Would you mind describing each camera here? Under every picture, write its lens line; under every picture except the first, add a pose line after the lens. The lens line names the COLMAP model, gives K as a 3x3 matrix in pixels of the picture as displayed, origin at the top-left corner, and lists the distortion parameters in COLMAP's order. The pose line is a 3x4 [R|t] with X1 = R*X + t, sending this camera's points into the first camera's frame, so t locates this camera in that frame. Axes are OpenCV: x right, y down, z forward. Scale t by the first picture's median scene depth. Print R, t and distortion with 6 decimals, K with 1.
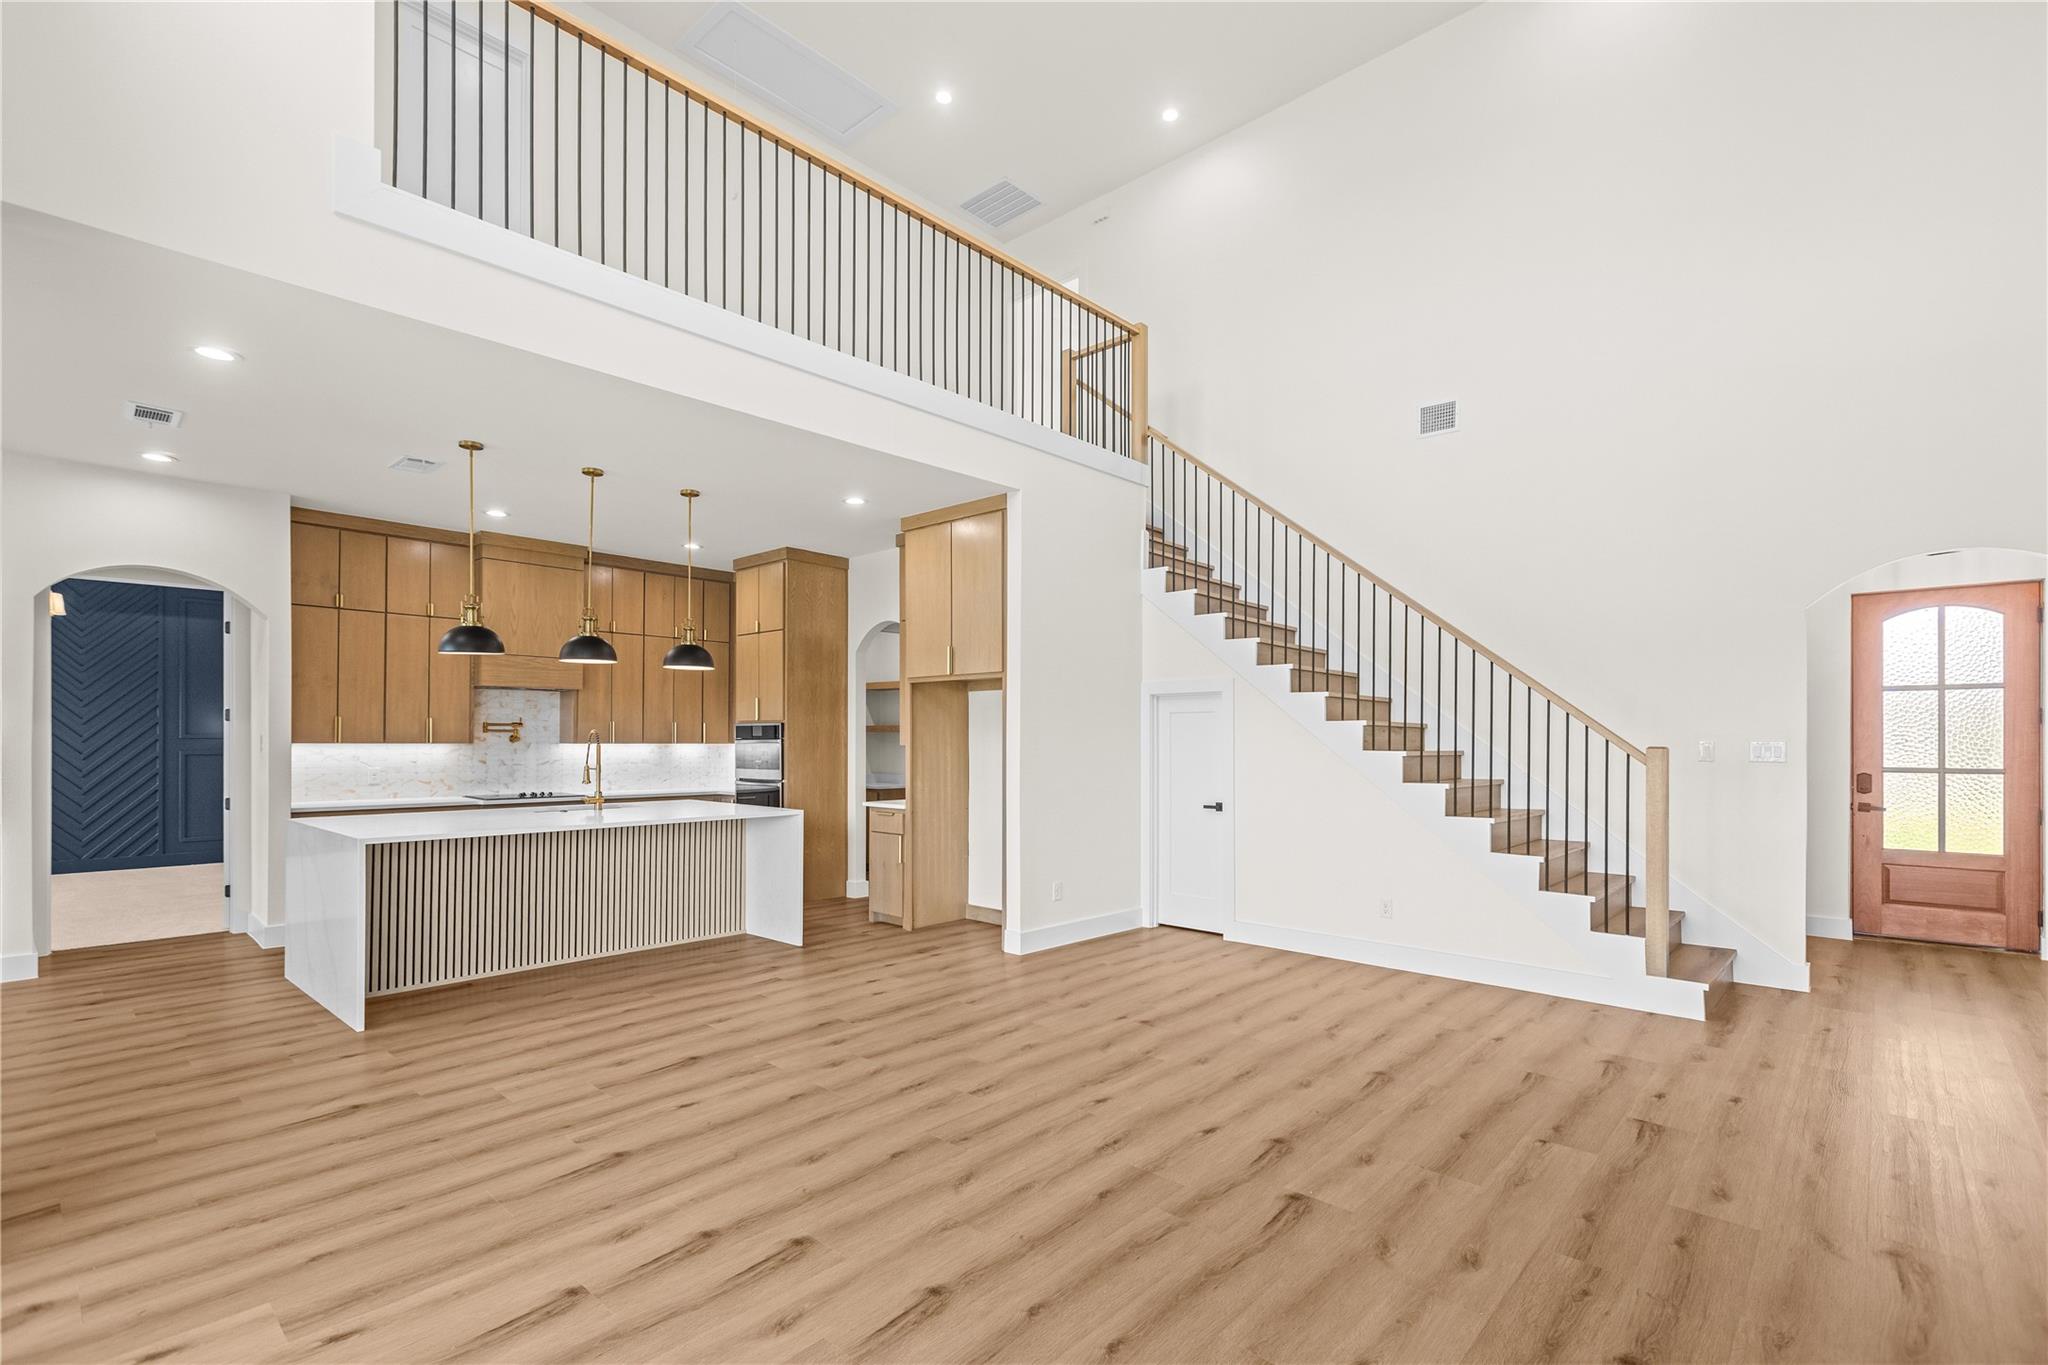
lens RADIAL K [[903.4, 0, 1020.6], [0, 903.4, 727.6], [0, 0, 1]] dist [0.000358, 0.001385]
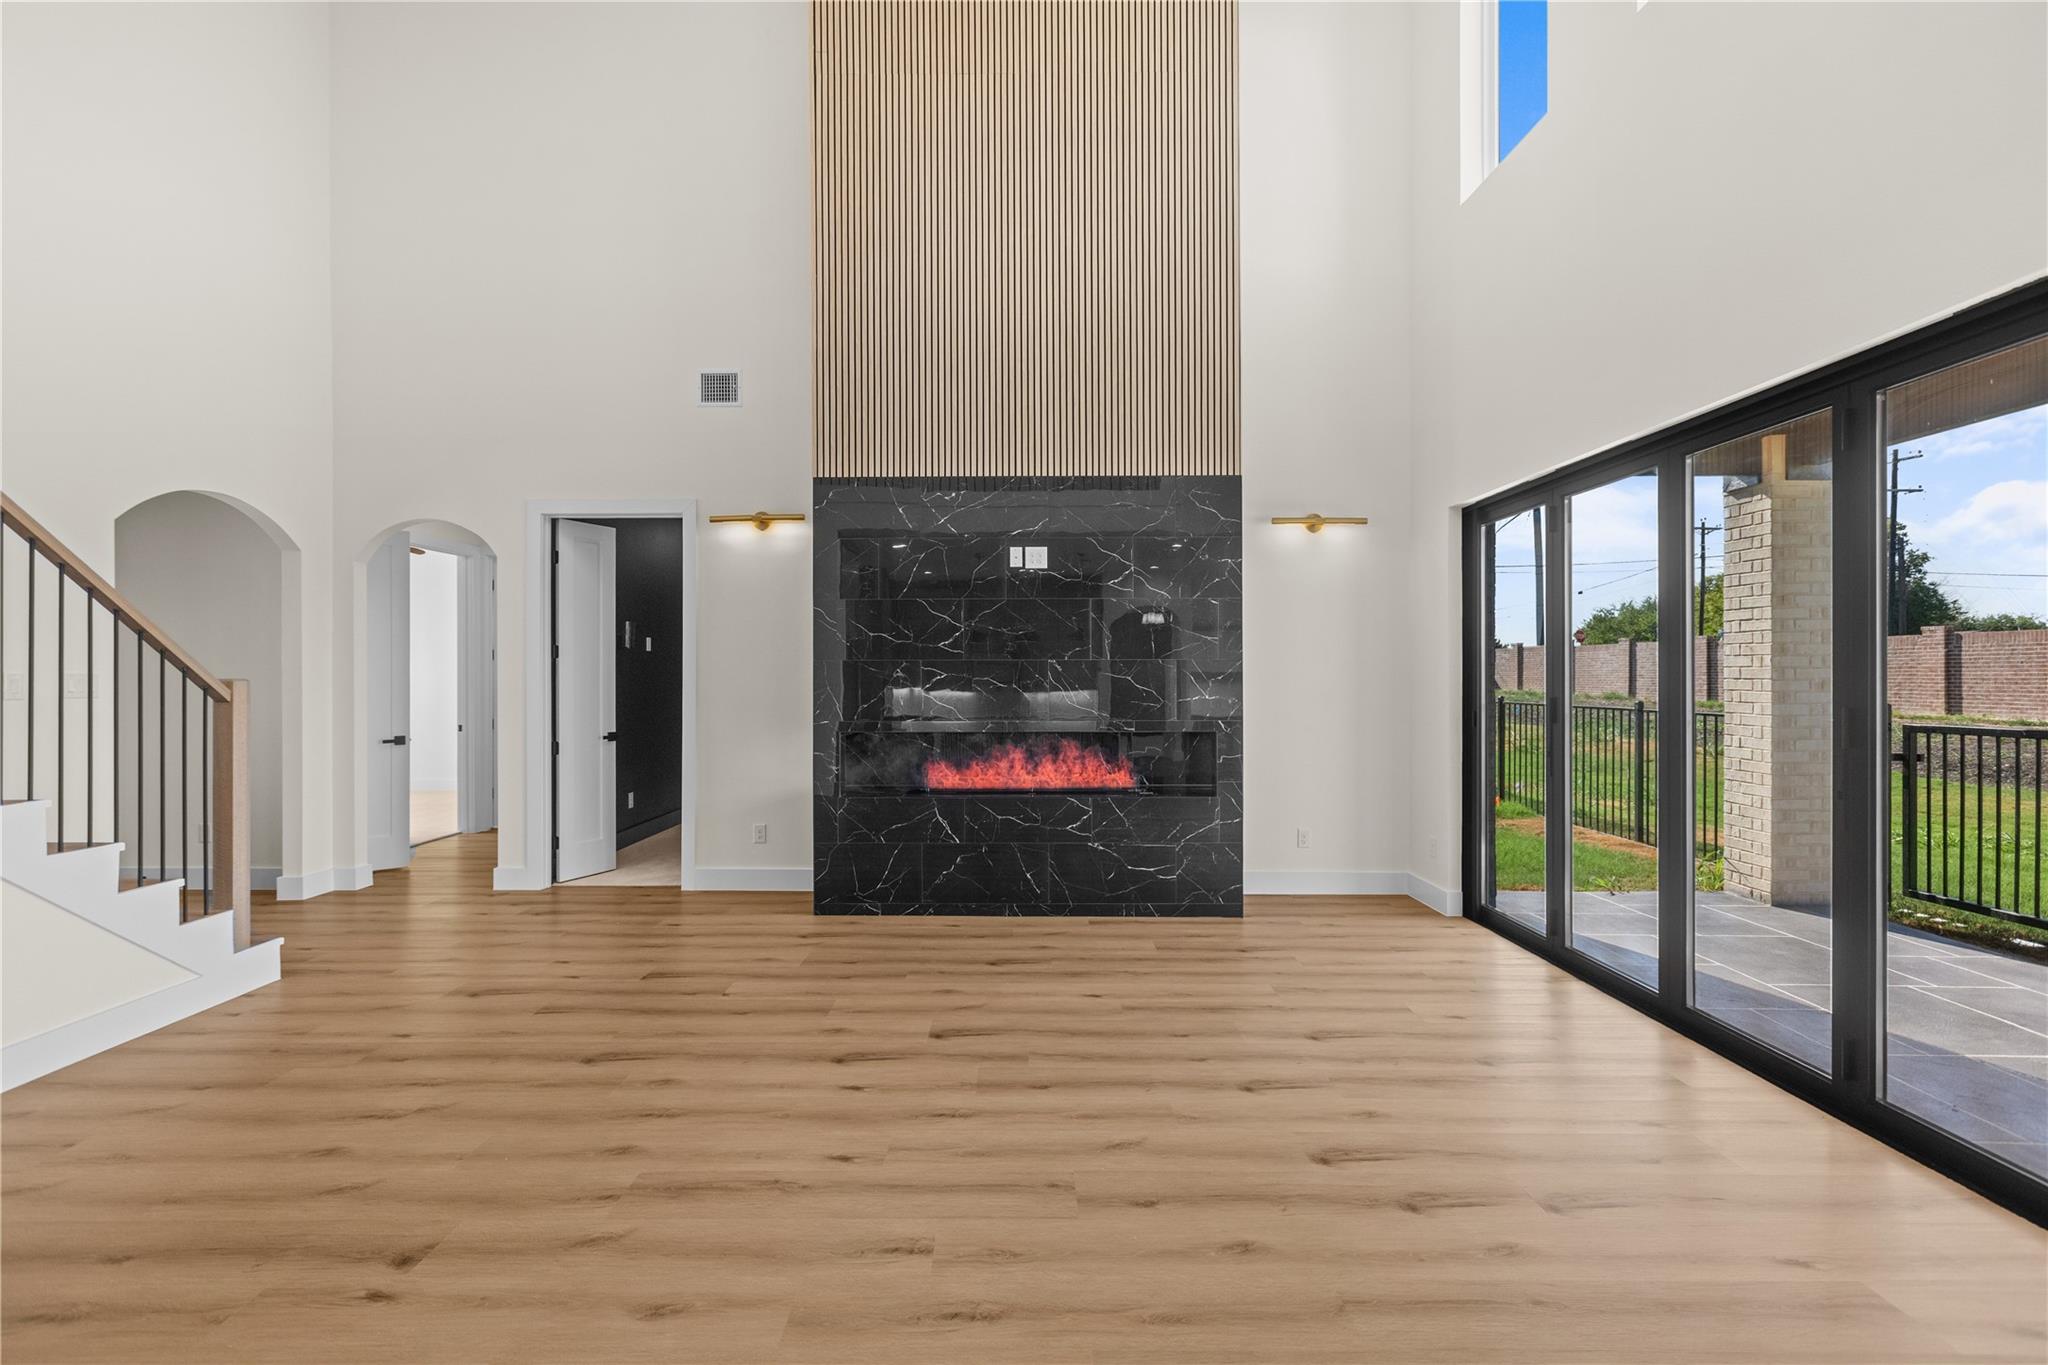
lens RADIAL K [[903.4, 0, 1026.6], [0, 903.4, 680.9], [0, 0, 1]] dist [0.000358, 0.001385]
pose [[-0.667642, -0.007298, 0.744447, -0.628623], [-0.007855, 0.999965, 0.002758, 0.024900], [-0.744441, -0.004006, -0.667676, 1.566397]]
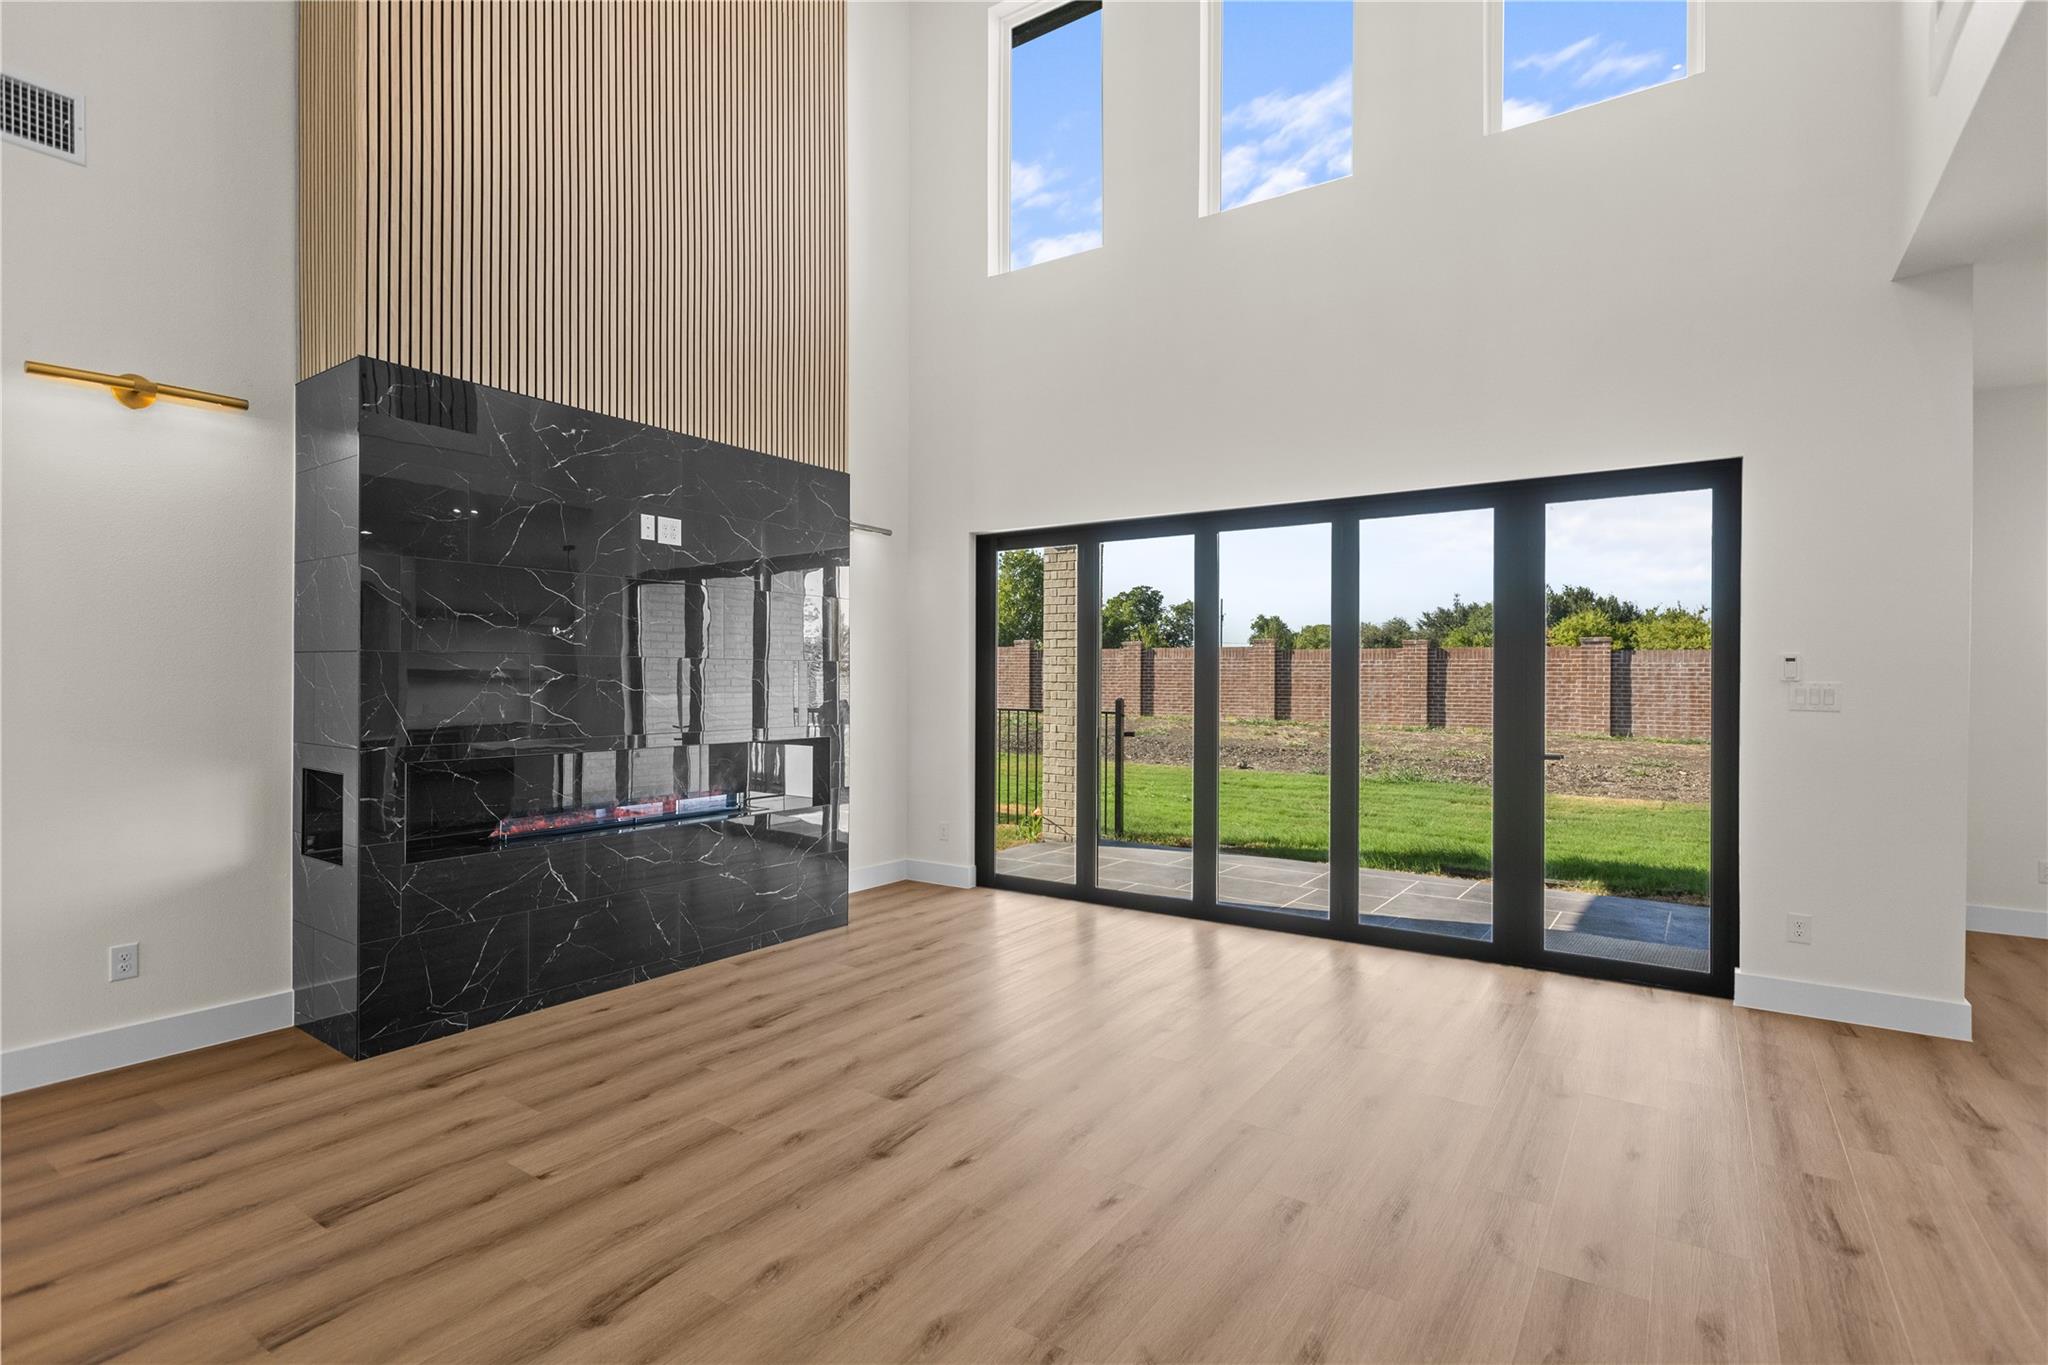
lens RADIAL K [[980.9, 0, 989.1], [0, 980.9, 693.0], [0, 0, 1]] dist [-0.000823, -0.000002]
pose [[-0.992872, -0.008918, -0.118852, 0.306215], [-0.009793, 0.999929, 0.006774, 0.027979], [0.118783, 0.007889, -0.992889, 1.951800]]
